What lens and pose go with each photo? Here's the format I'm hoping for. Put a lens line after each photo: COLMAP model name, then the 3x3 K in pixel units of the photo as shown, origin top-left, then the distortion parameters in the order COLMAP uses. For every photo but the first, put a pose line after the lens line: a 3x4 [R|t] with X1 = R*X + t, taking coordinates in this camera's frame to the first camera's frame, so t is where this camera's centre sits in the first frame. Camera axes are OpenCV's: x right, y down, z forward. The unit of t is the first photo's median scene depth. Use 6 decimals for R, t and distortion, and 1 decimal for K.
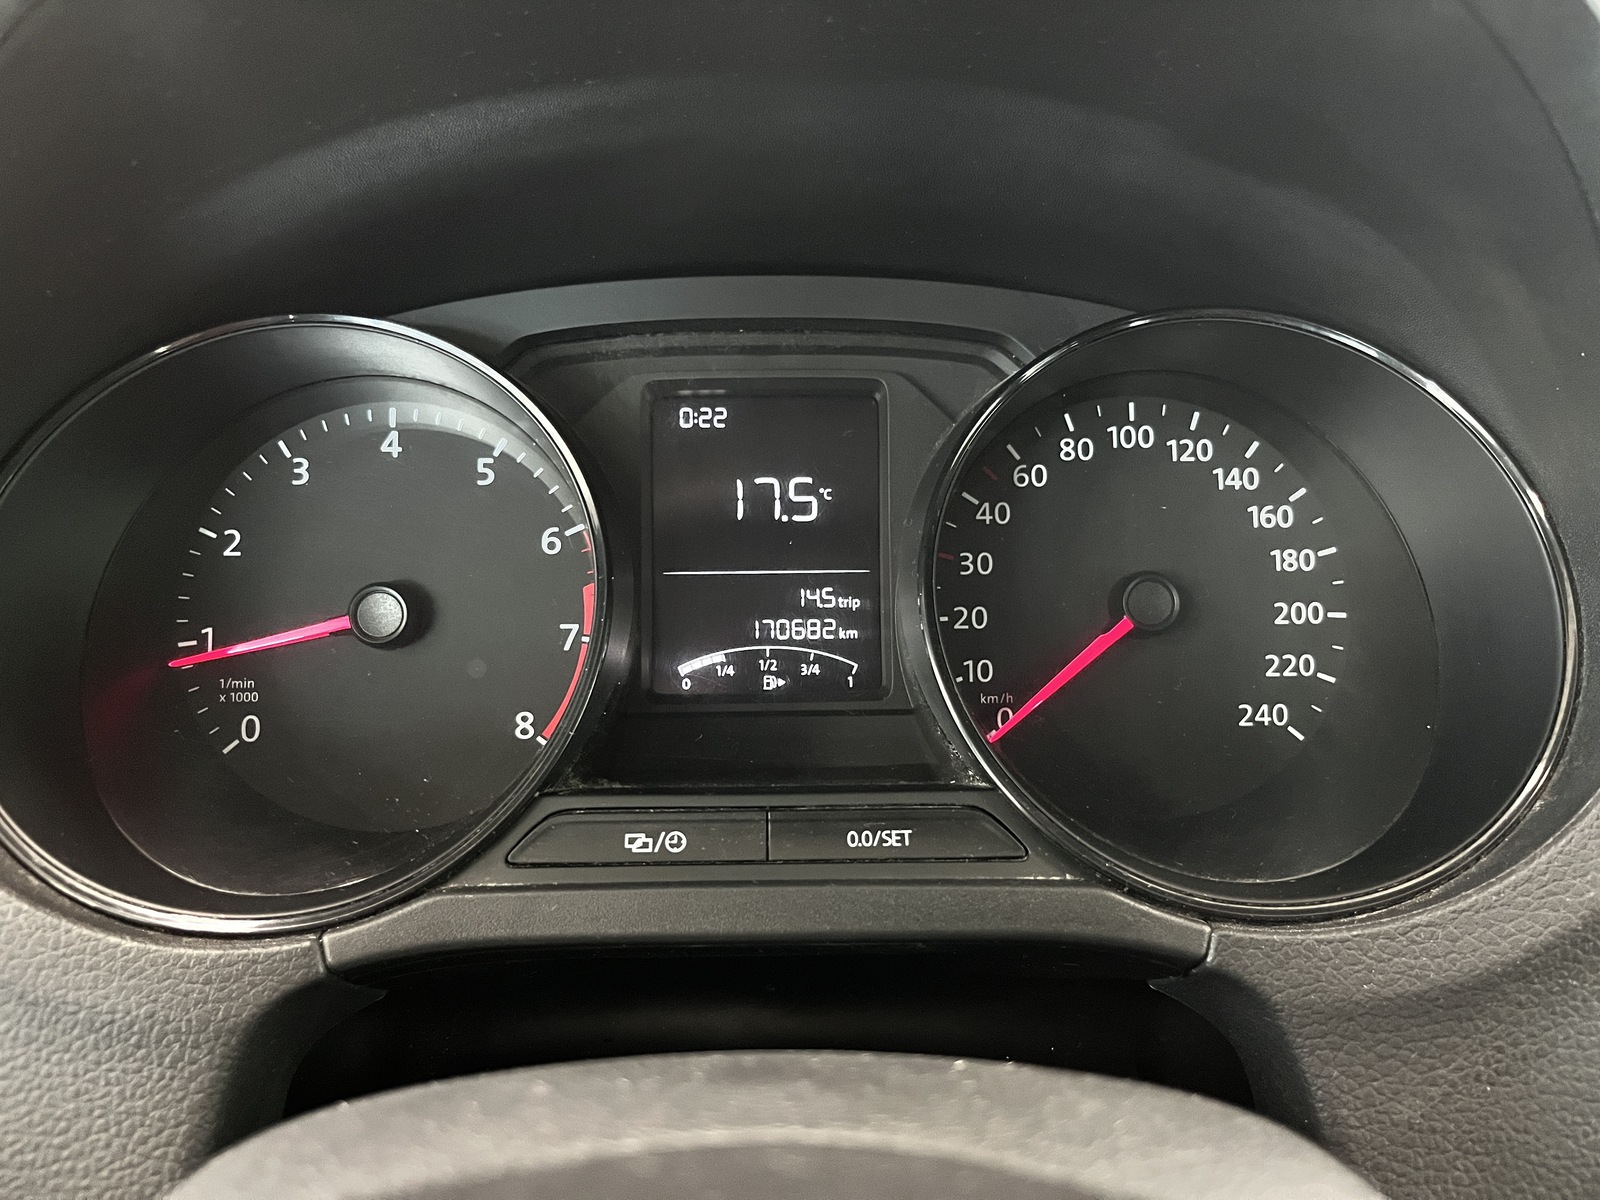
lens RADIAL K [[1231.3, 0, 812.0], [0, 1231.3, 604.3], [0, 0, 1]] dist [0.028445, -0.065975]
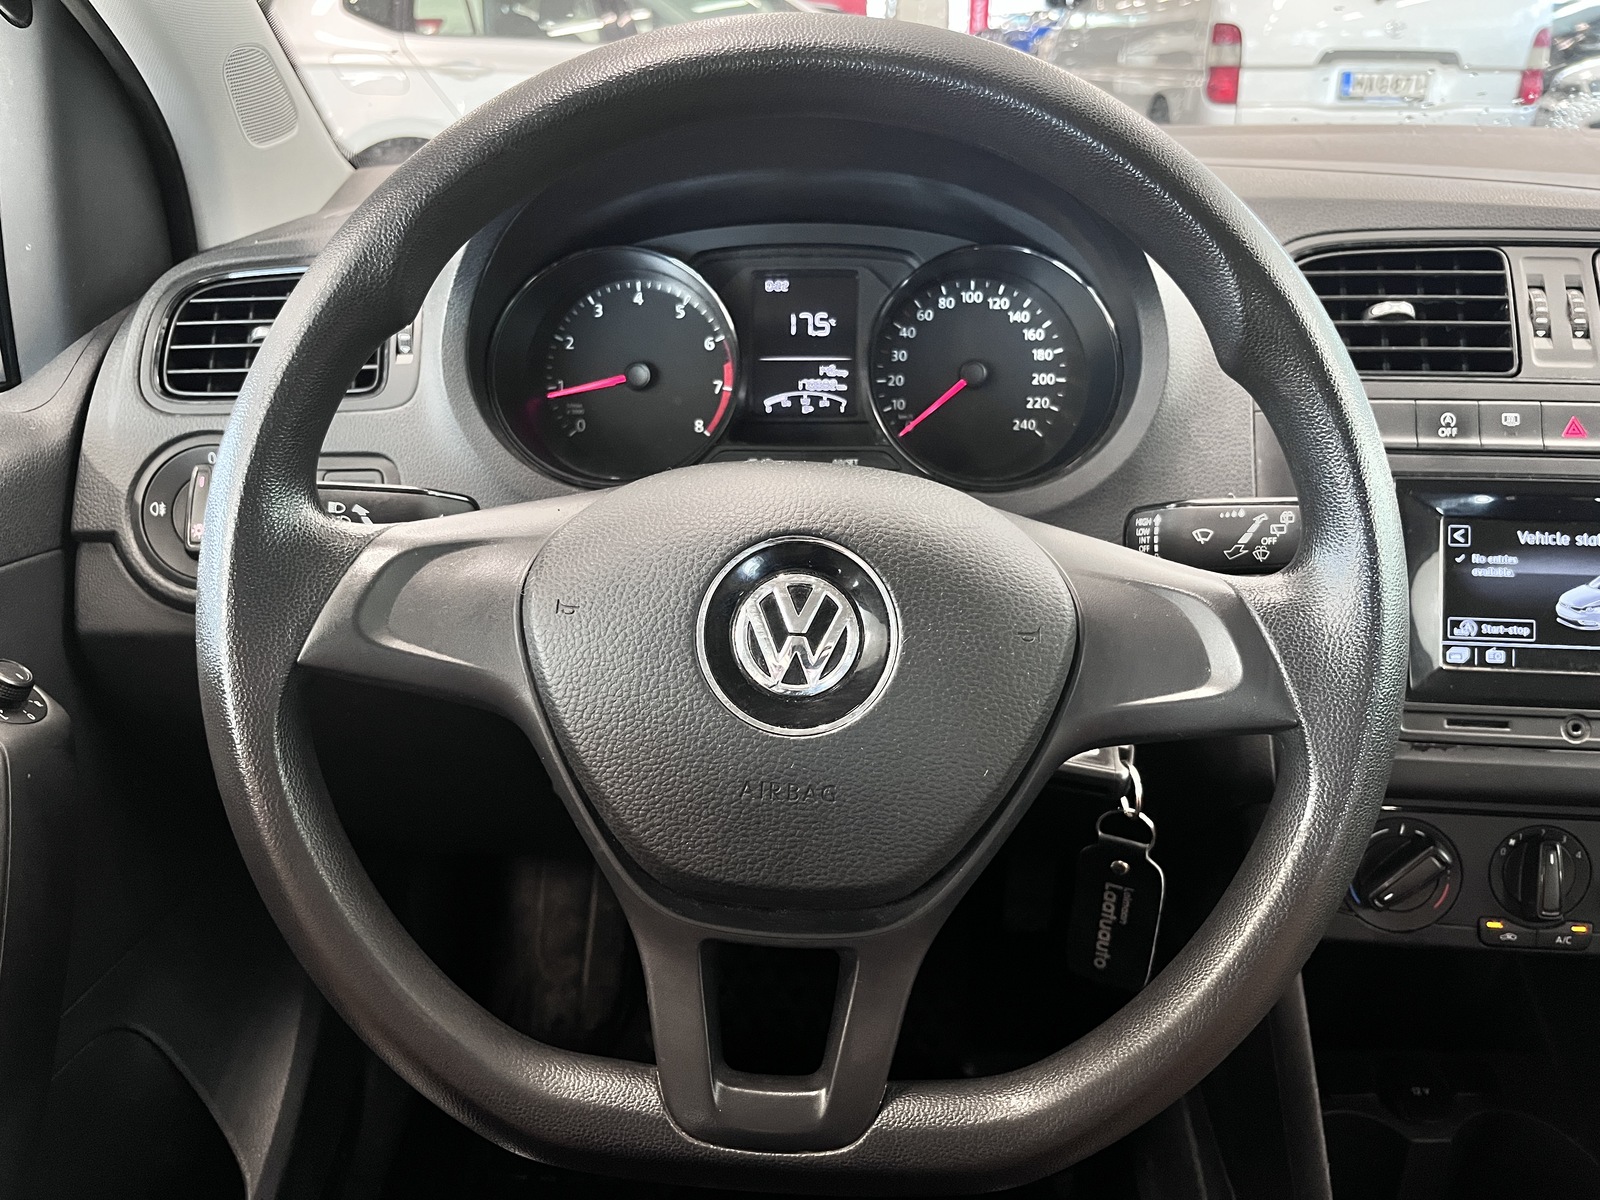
lens RADIAL K [[1231.3, 0, 794.8], [0, 1231.3, 613.5], [0, 0, 1]] dist [0.028445, -0.065975]
pose [[0.998475, 0.019272, -0.051726, 0.068989], [-0.010602, 0.986582, 0.162924, 0.066457], [0.054172, -0.162127, 0.985282, -1.279125]]
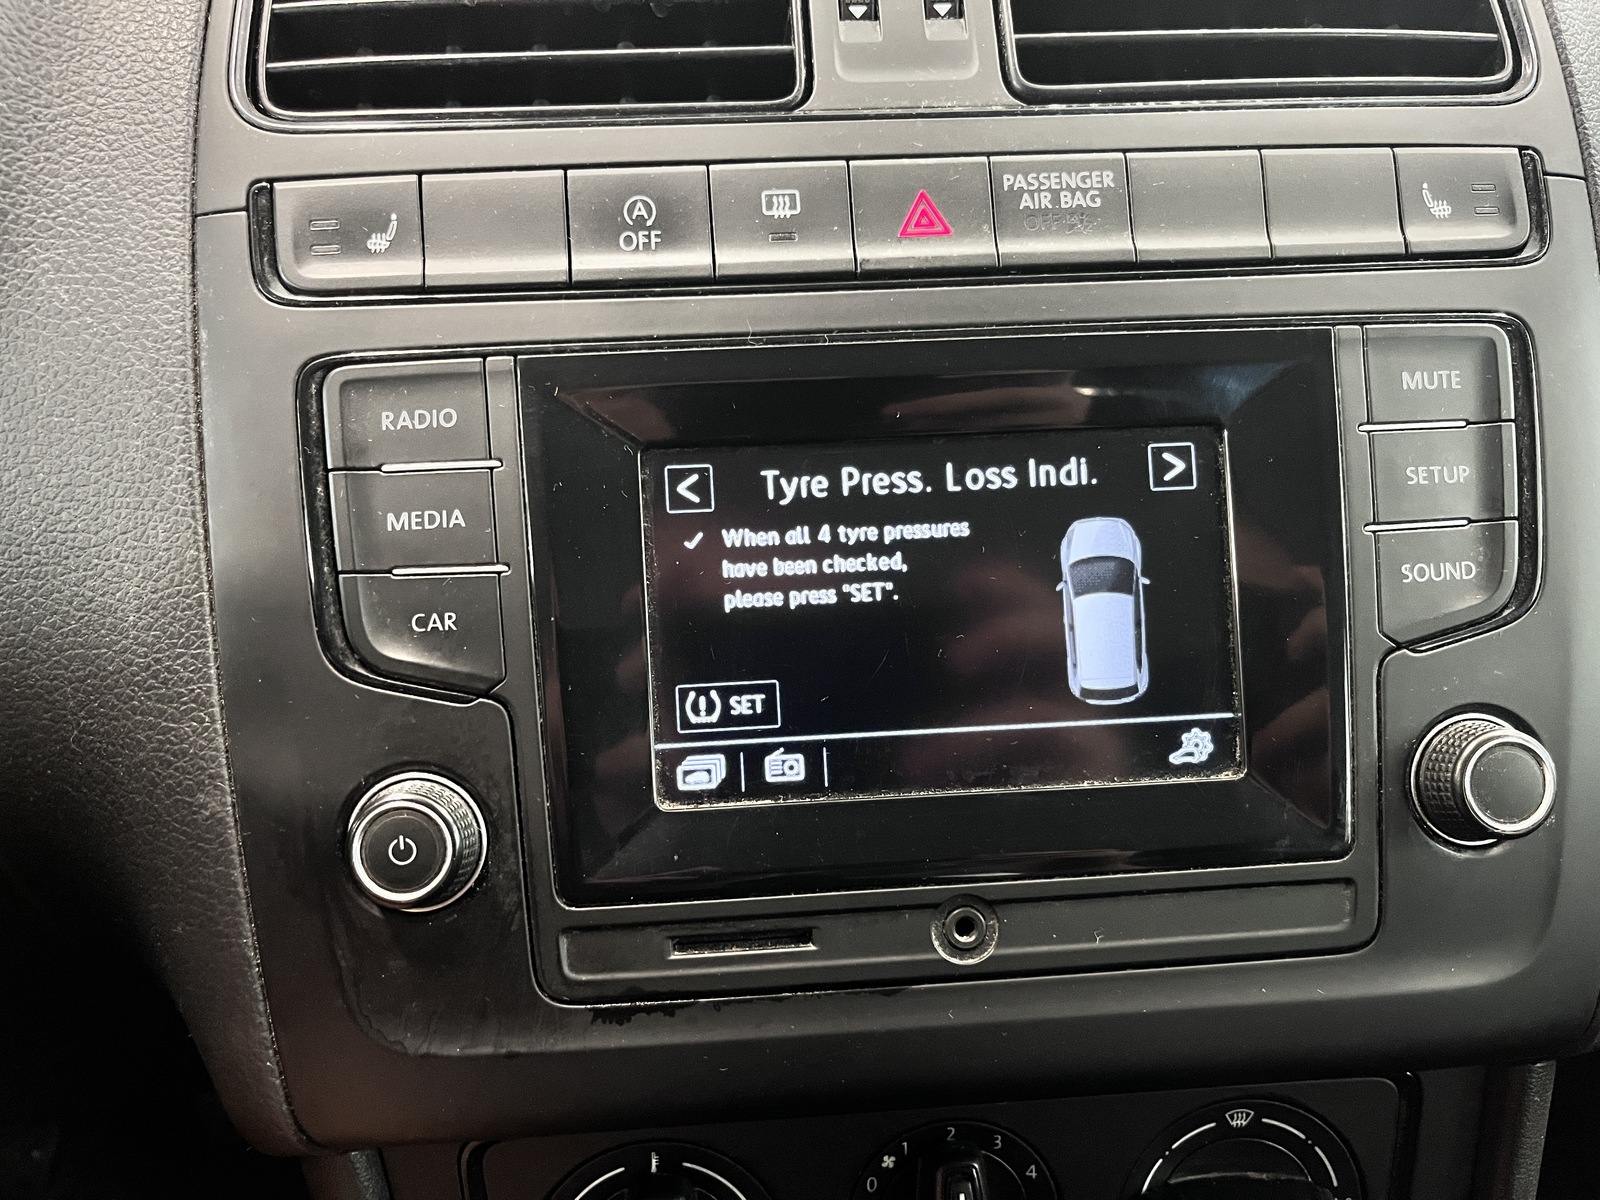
lens RADIAL K [[1231.3, 0, 800.3], [0, 1231.3, 604.9], [0, 0, 1]] dist [0.028445, -0.065975]
pose [[0.989885, -0.065463, 0.125869, 0.948097], [0.041144, 0.981517, 0.186902, 0.174041], [-0.135778, -0.179833, 0.974282, -0.144761]]
